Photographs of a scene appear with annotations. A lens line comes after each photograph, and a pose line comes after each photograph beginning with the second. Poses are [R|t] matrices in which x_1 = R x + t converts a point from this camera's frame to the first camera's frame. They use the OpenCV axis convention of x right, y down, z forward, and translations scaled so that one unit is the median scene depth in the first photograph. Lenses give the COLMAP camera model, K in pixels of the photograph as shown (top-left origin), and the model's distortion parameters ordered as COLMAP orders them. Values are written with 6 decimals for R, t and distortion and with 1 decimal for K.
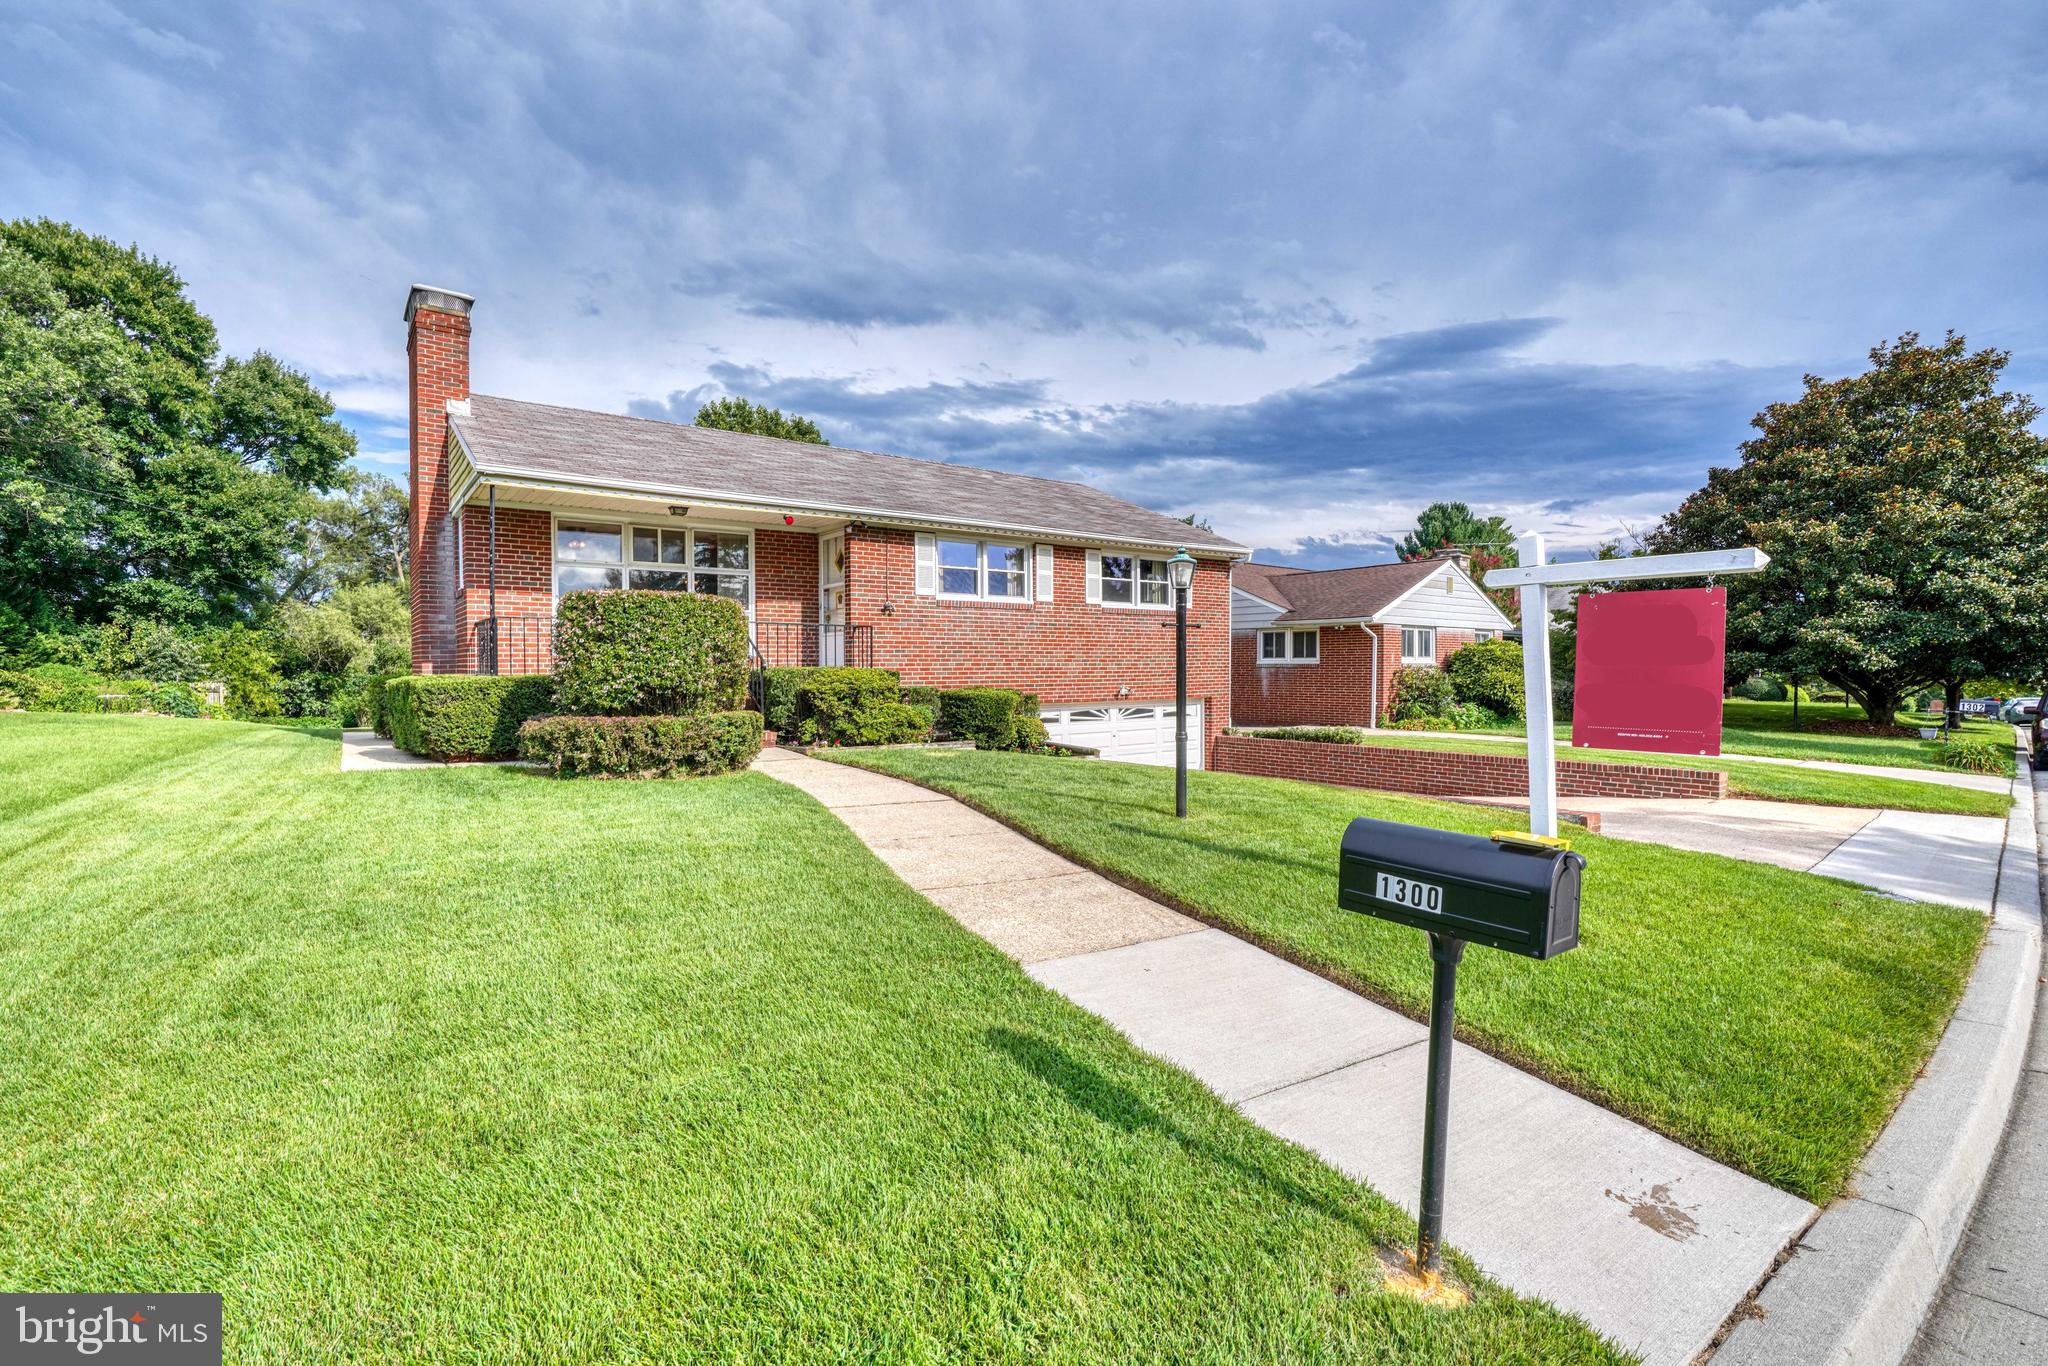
lens RADIAL K [[889.8, 0, 1014.2], [0, 889.8, 680.9], [0, 0, 1]] dist [-0.015197, -0.000212]
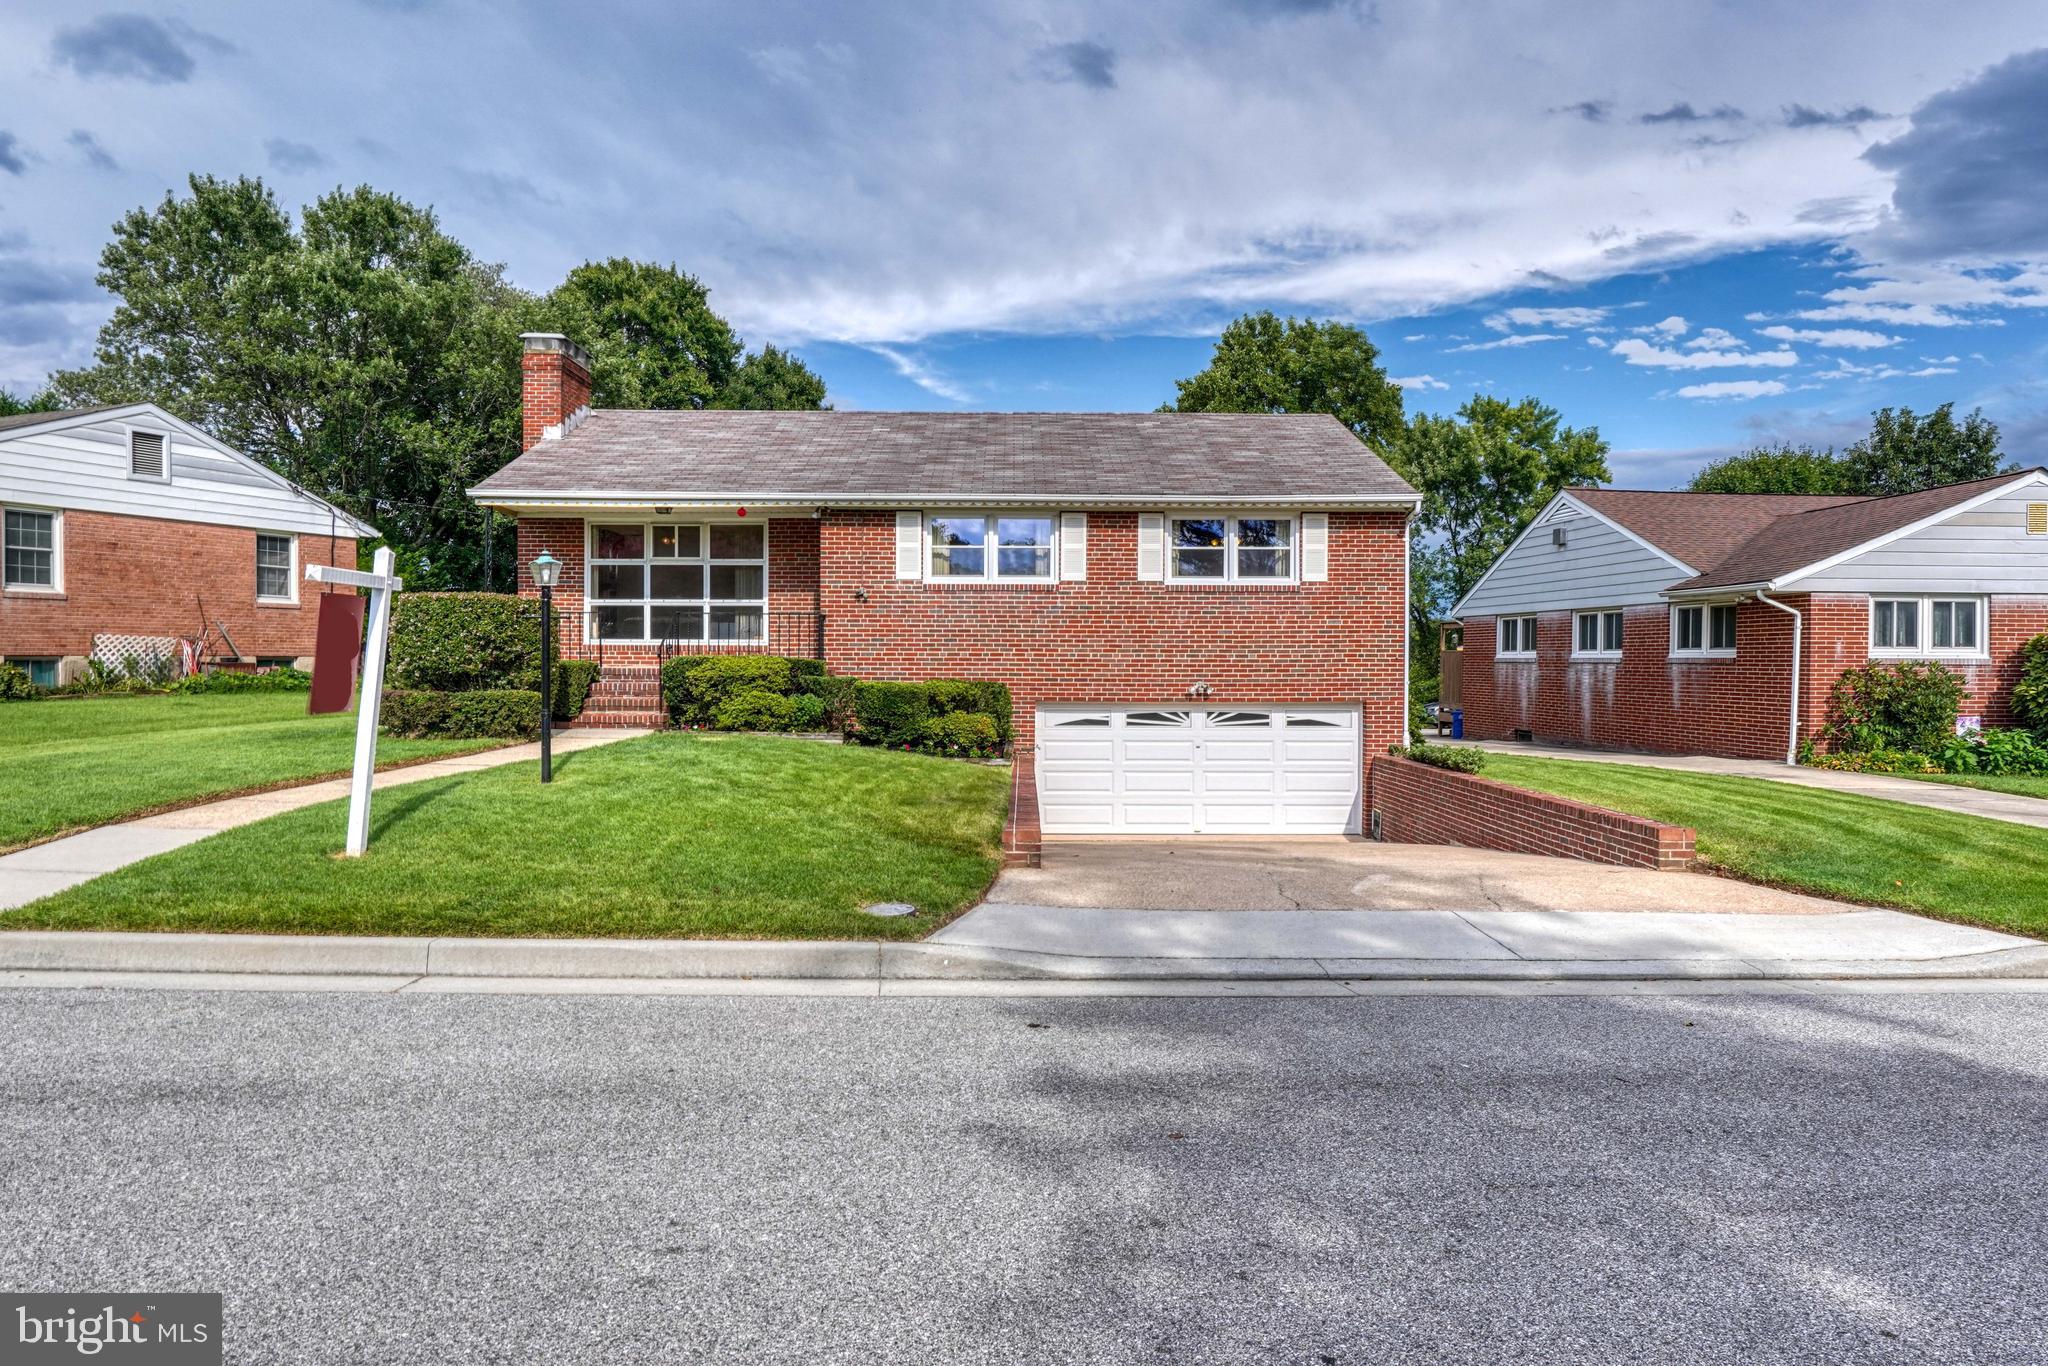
lens RADIAL K [[1244.5, 0, 1026.1], [0, 1244.5, 665.4], [0, 0, 1]] dist [-0.001083, -0.000817]
pose [[0.817075, 0.009347, -0.576455, 0.651499], [-0.016520, 0.999838, -0.007204, 0.000469], [0.576294, 0.015409, 0.817097, 0.011096]]
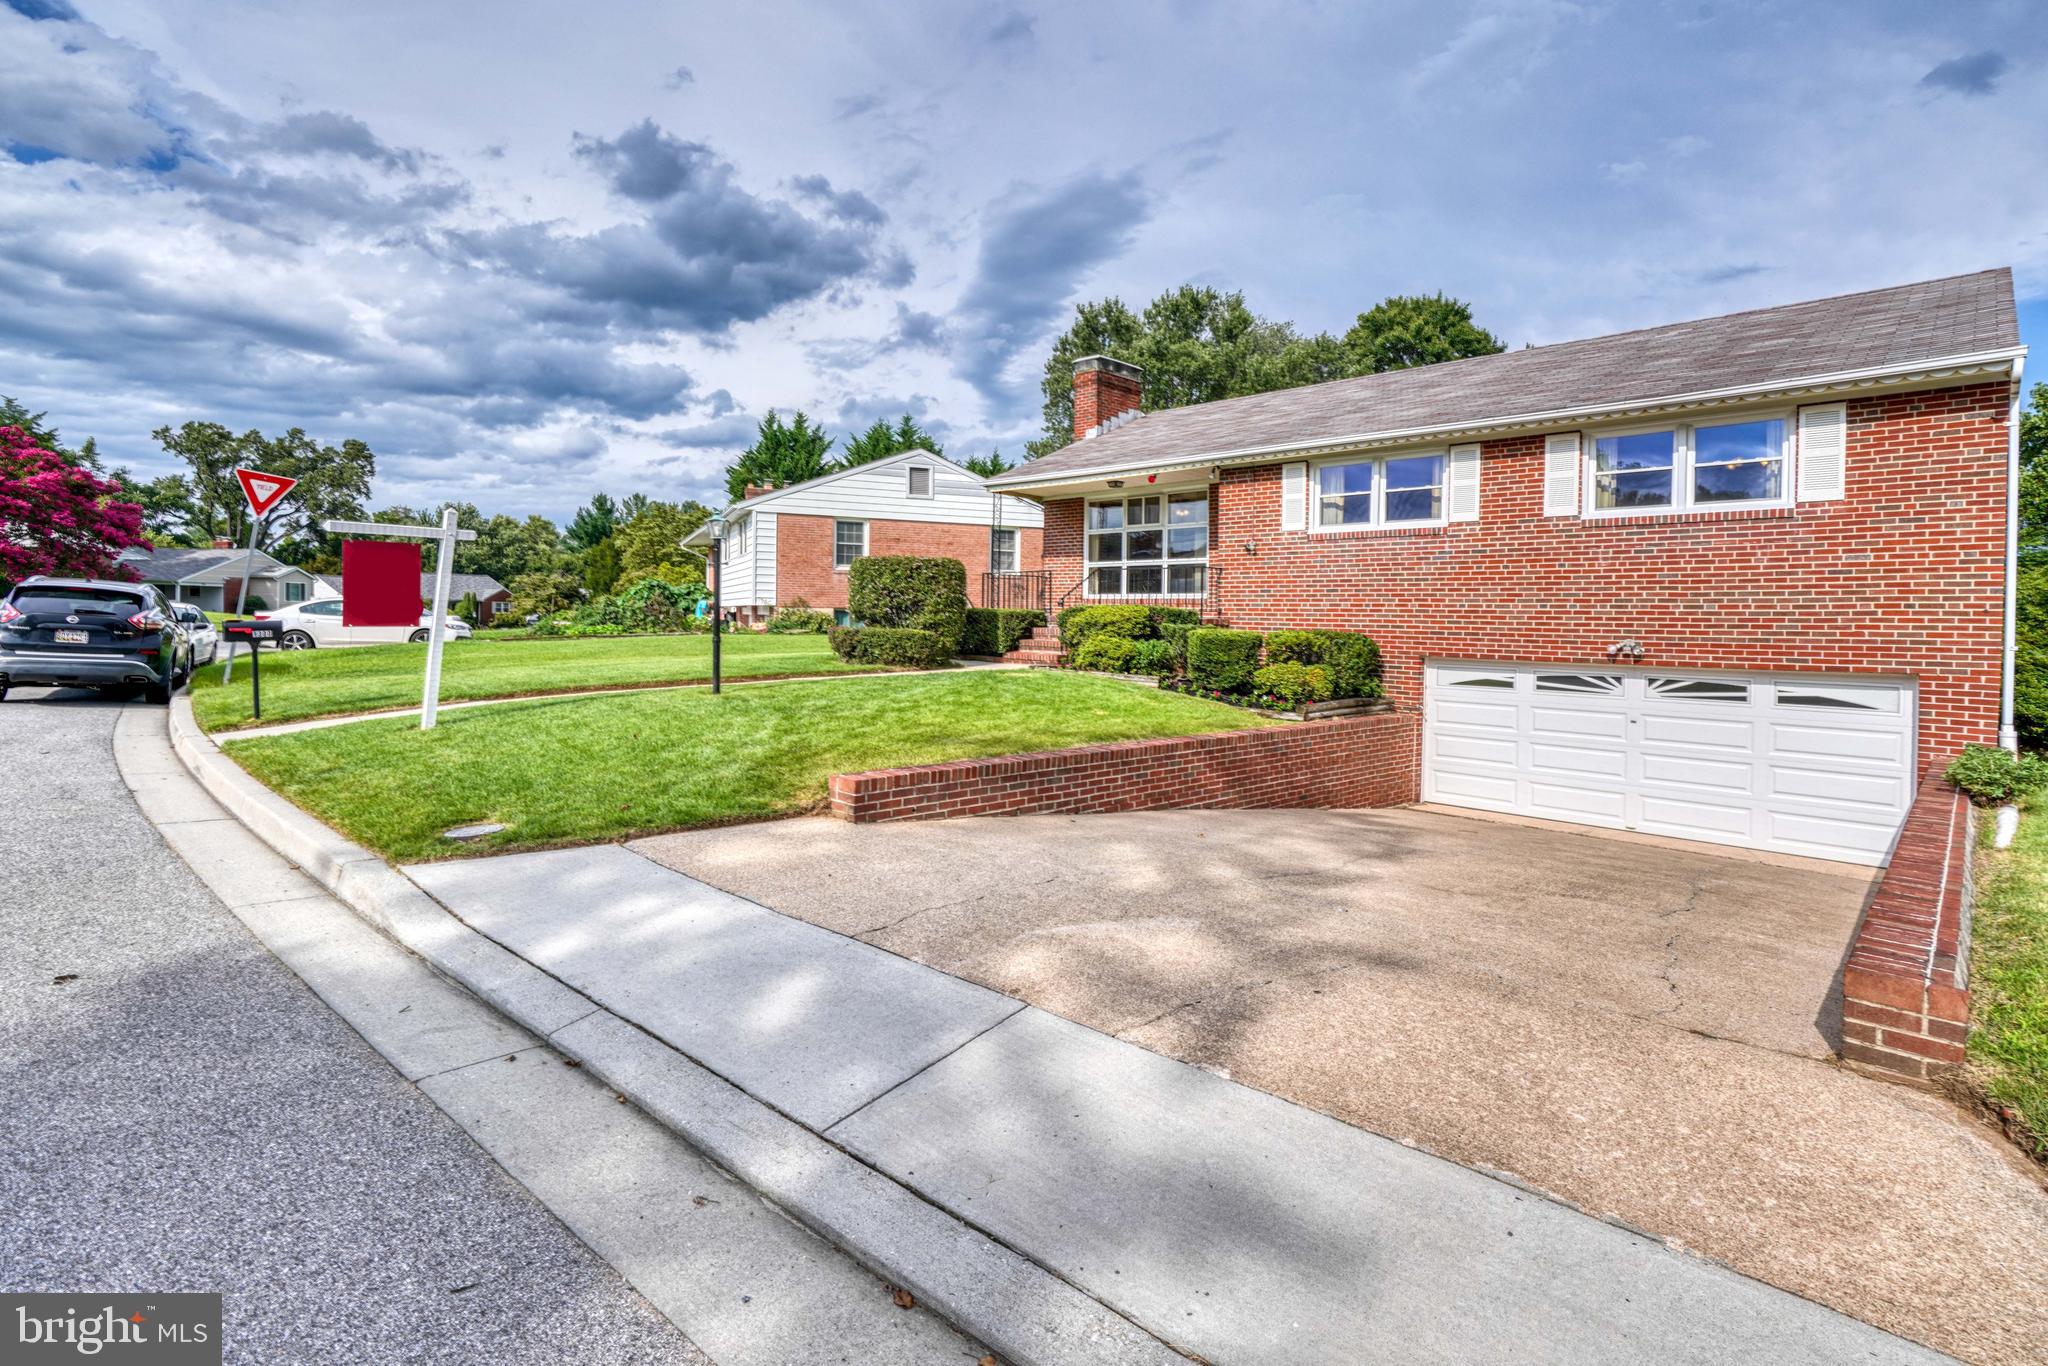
lens RADIAL K [[939.6, 0, 1030.4], [0, 939.6, 636.6], [0, 0, 1]] dist [-0.009154, 0.000286]
pose [[0.174664, 0.026495, -0.984271, 0.715444], [-0.034143, 0.999200, 0.020838, 0.003232], [0.984036, 0.029967, 0.175429, 0.488509]]
